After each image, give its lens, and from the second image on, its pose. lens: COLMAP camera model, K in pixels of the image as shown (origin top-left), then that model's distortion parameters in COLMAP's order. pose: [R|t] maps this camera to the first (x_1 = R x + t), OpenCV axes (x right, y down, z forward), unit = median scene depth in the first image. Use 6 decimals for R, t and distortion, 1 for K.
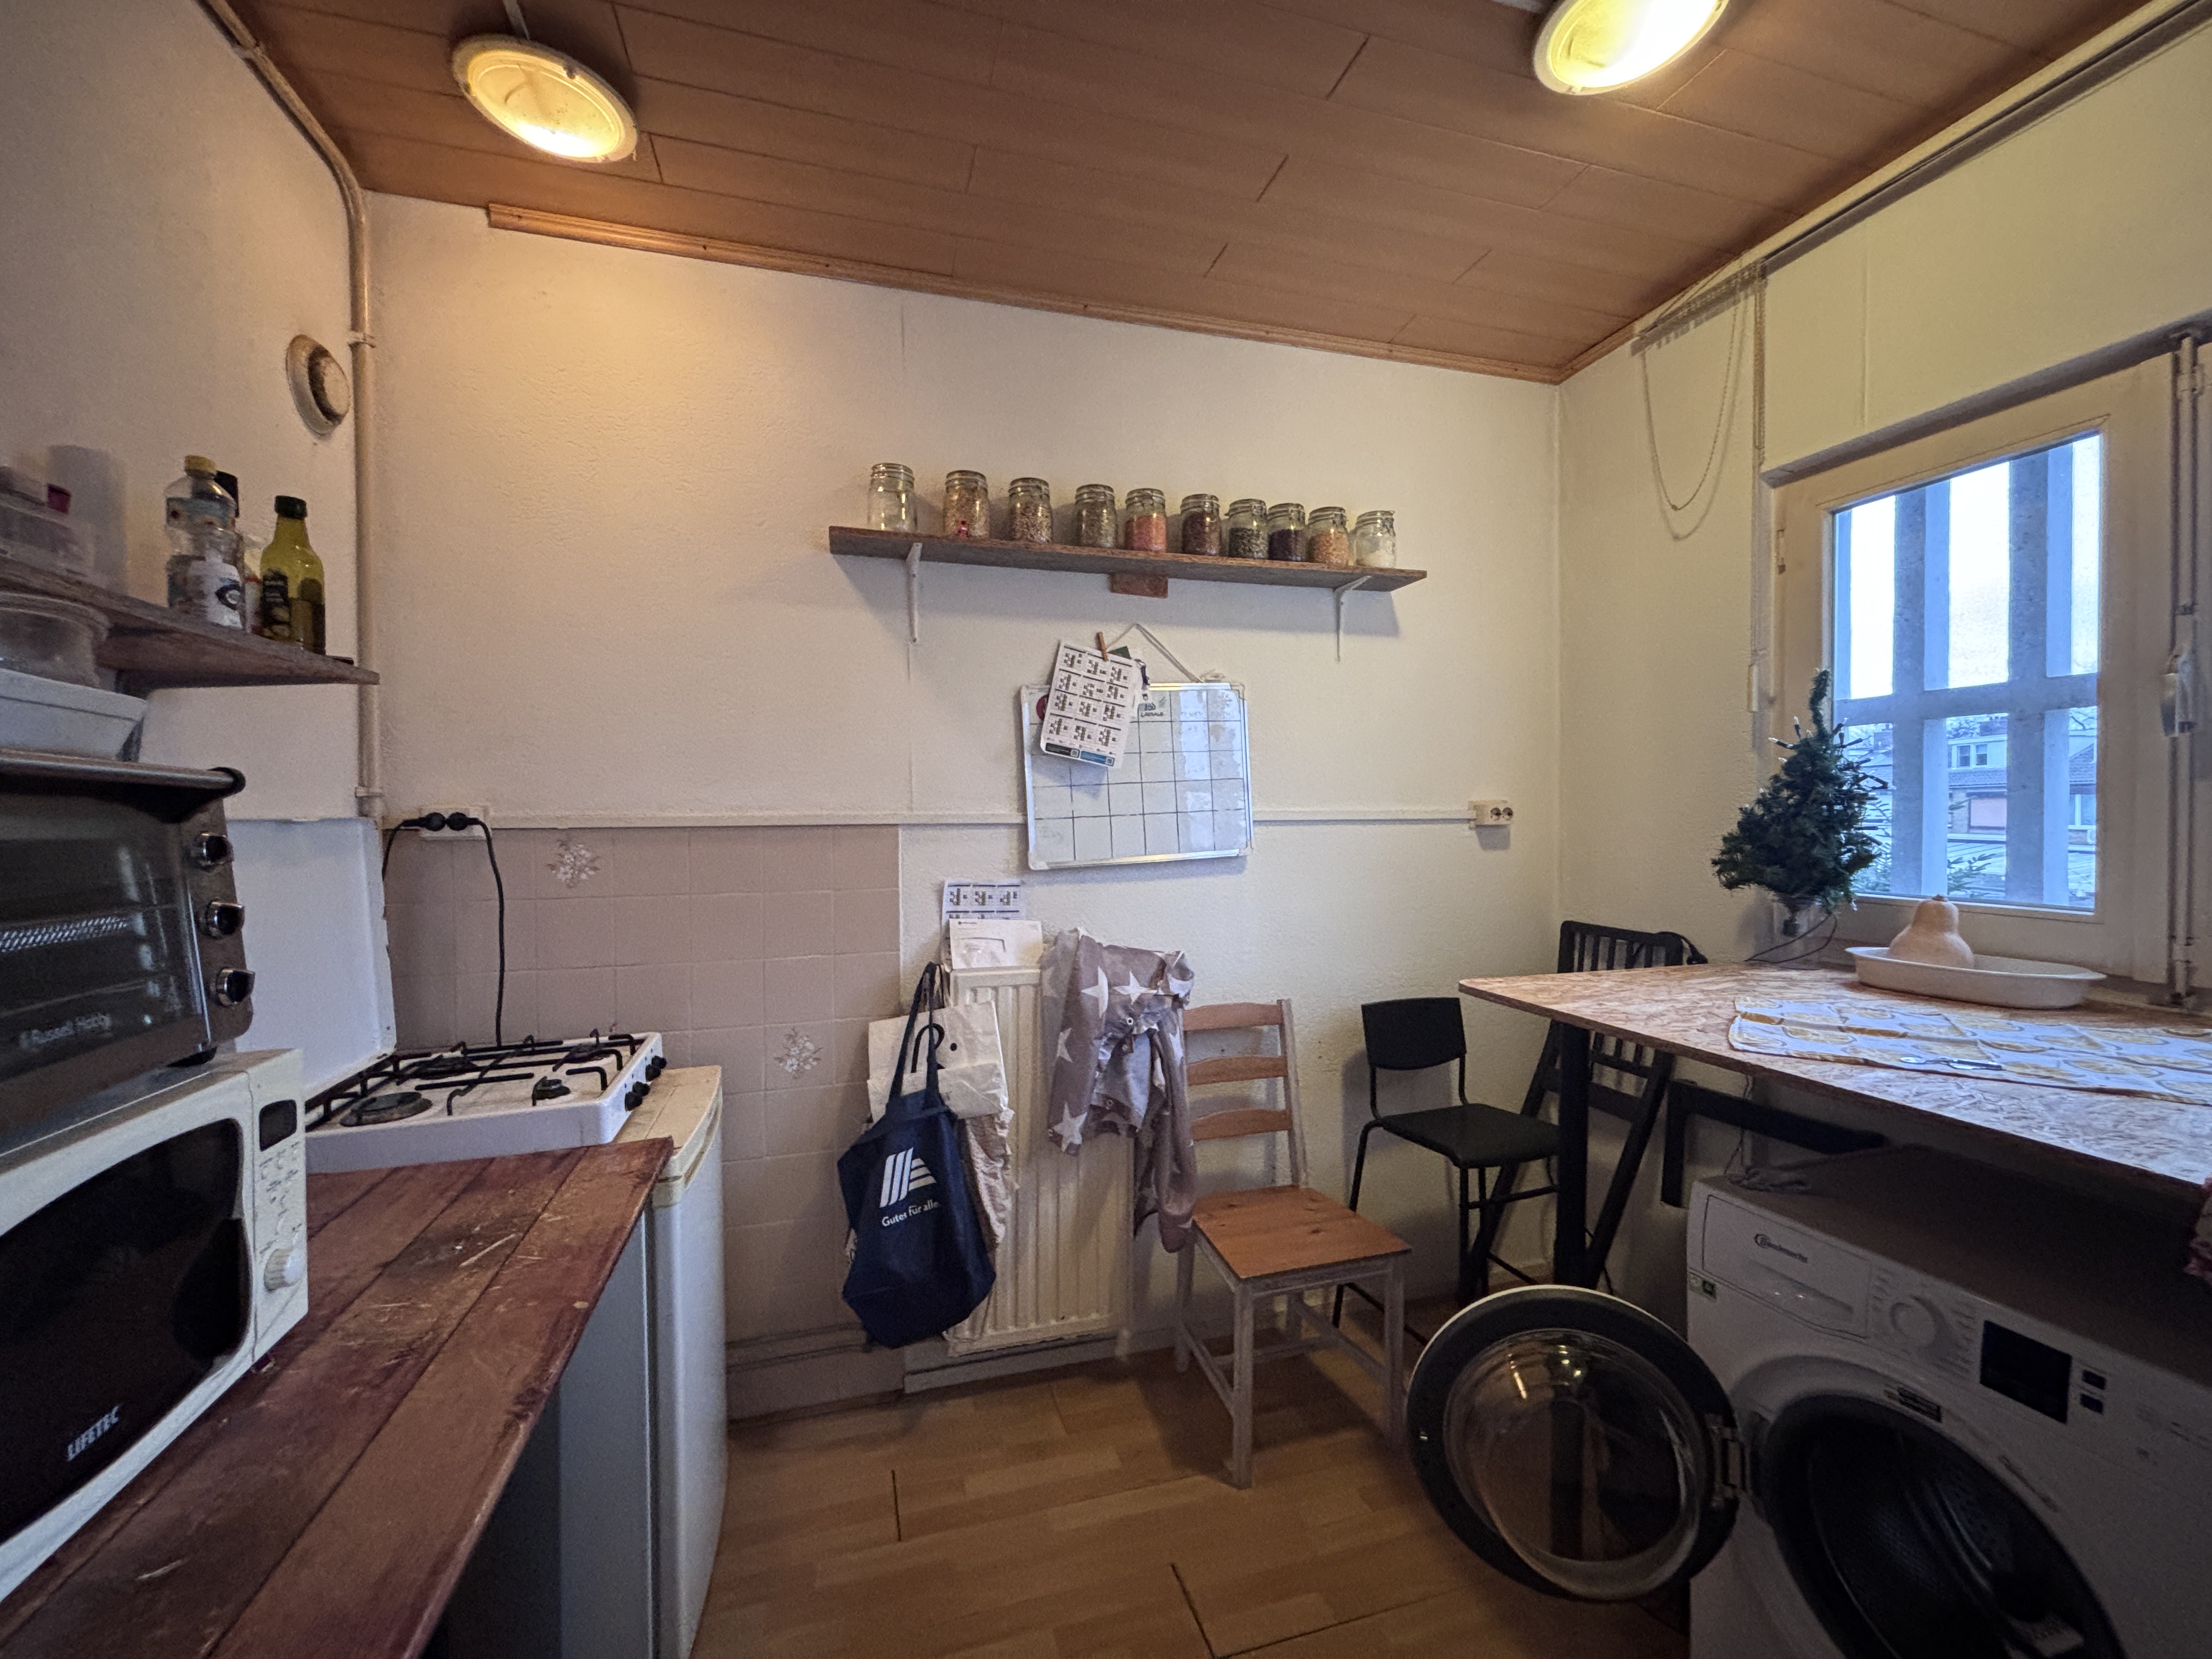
lens RADIAL K [[888.4, 0, 1100.0], [0, 888.4, 829.5], [0, 0, 1]] dist [-0.004348, -0.000197]
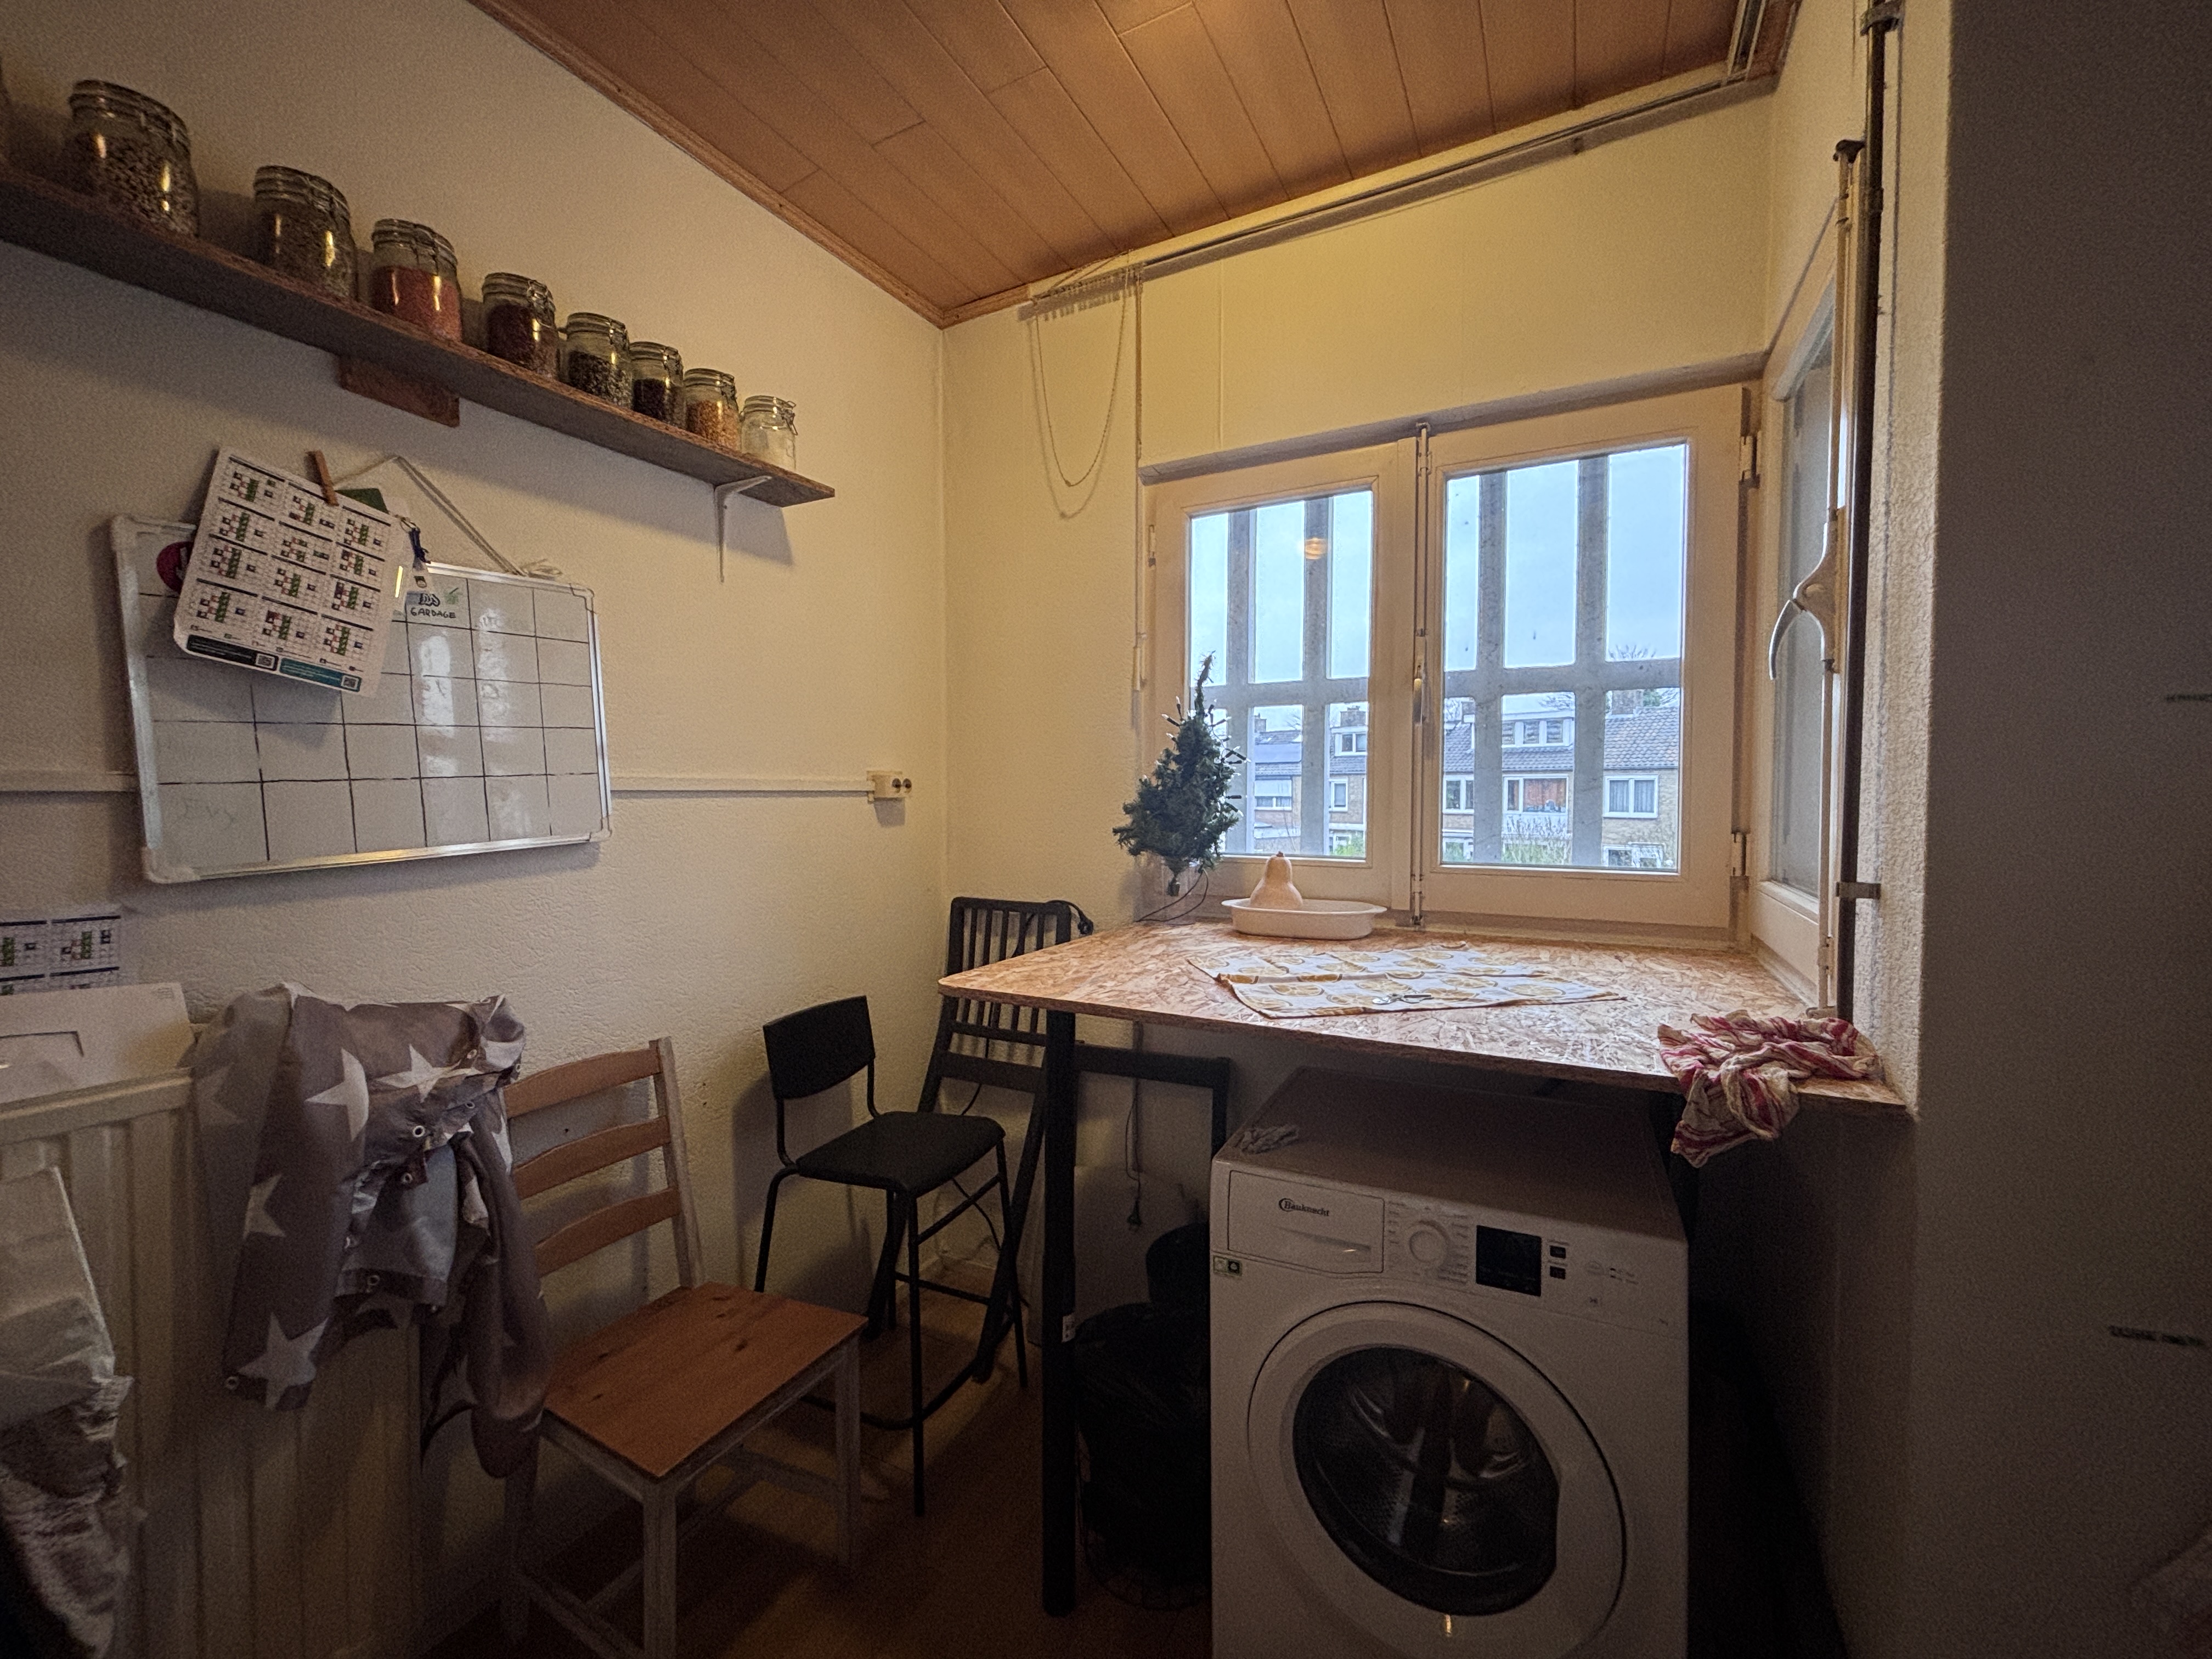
lens RADIAL K [[888.4, 0, 1102.4], [0, 888.4, 826.6], [0, 0, 1]] dist [-0.004348, -0.000197]
pose [[0.700493, -0.023376, 0.713277, -0.060476], [0.012145, 0.999709, 0.020836, 0.009391], [-0.713556, -0.005932, 0.700573, 0.271007]]
